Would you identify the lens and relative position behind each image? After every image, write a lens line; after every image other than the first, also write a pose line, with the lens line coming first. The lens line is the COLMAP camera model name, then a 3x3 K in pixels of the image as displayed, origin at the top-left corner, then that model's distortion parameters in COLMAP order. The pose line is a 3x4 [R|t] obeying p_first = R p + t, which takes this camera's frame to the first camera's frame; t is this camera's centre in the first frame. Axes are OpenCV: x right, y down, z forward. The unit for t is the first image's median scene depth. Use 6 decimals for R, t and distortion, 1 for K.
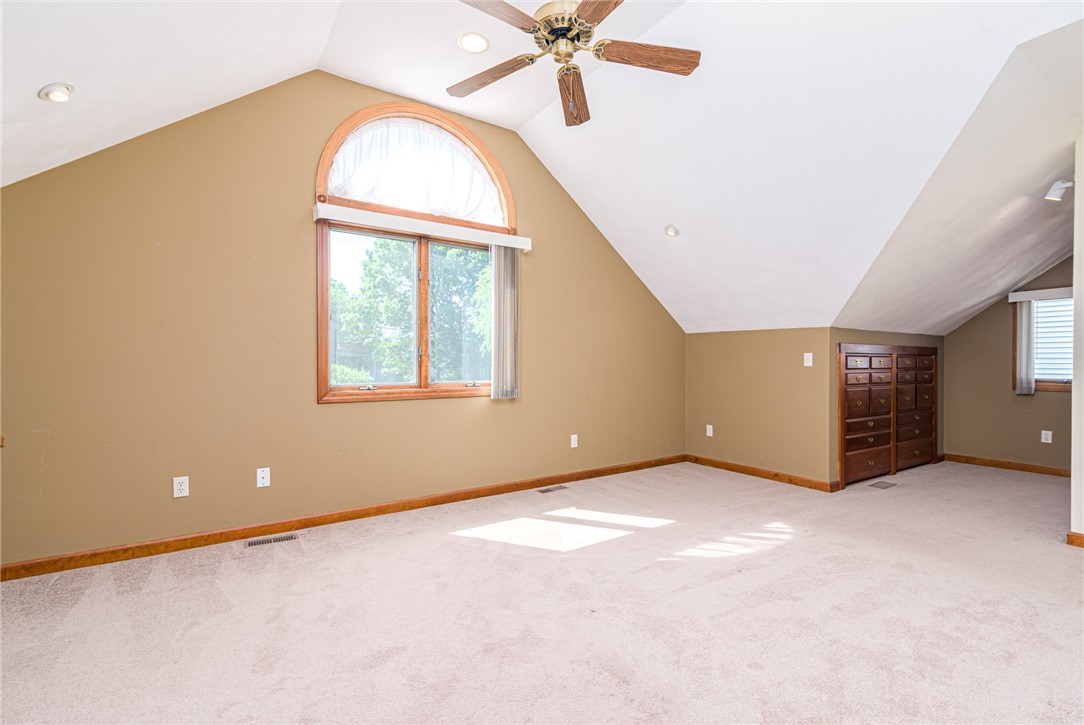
lens RADIAL K [[494.1, 0, 540.6], [0, 494.1, 369.0], [0, 0, 1]] dist [0.027540, -0.003036]
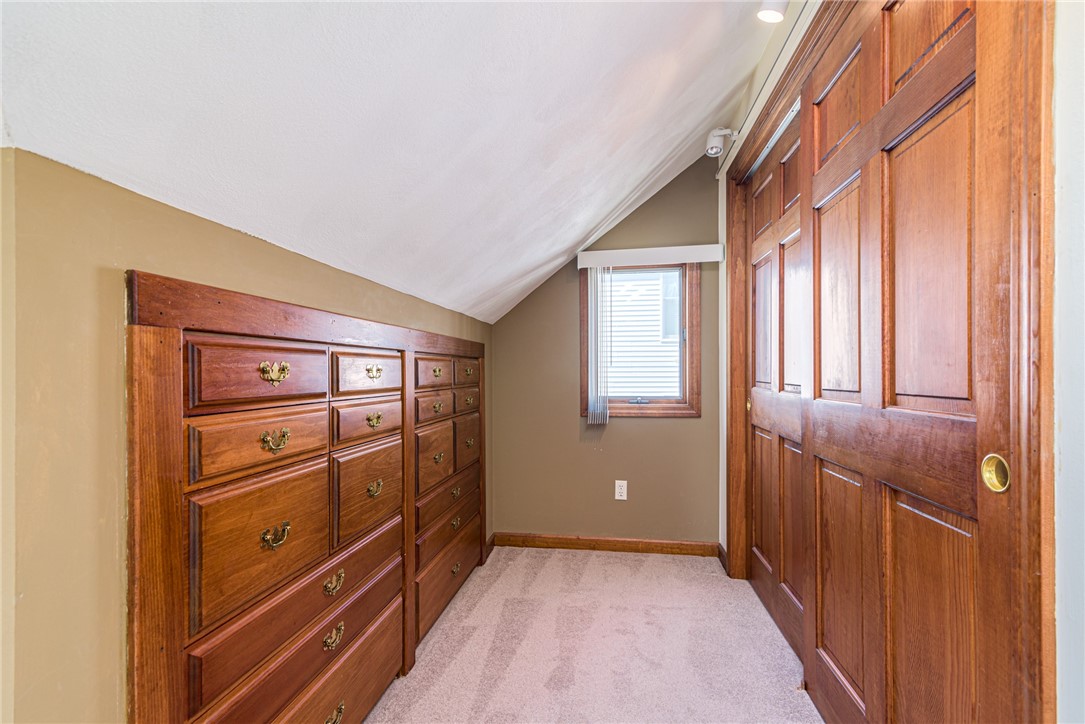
lens RADIAL K [[494.6, 0, 541.8], [0, 494.6, 371.3], [0, 0, 1]] dist [0.027540, -0.003036]
pose [[0.679262, -0.002839, 0.733891, 0.482924], [0.012632, 0.999890, -0.007823, -0.009659], [-0.733787, 0.014584, 0.679223, 0.649109]]
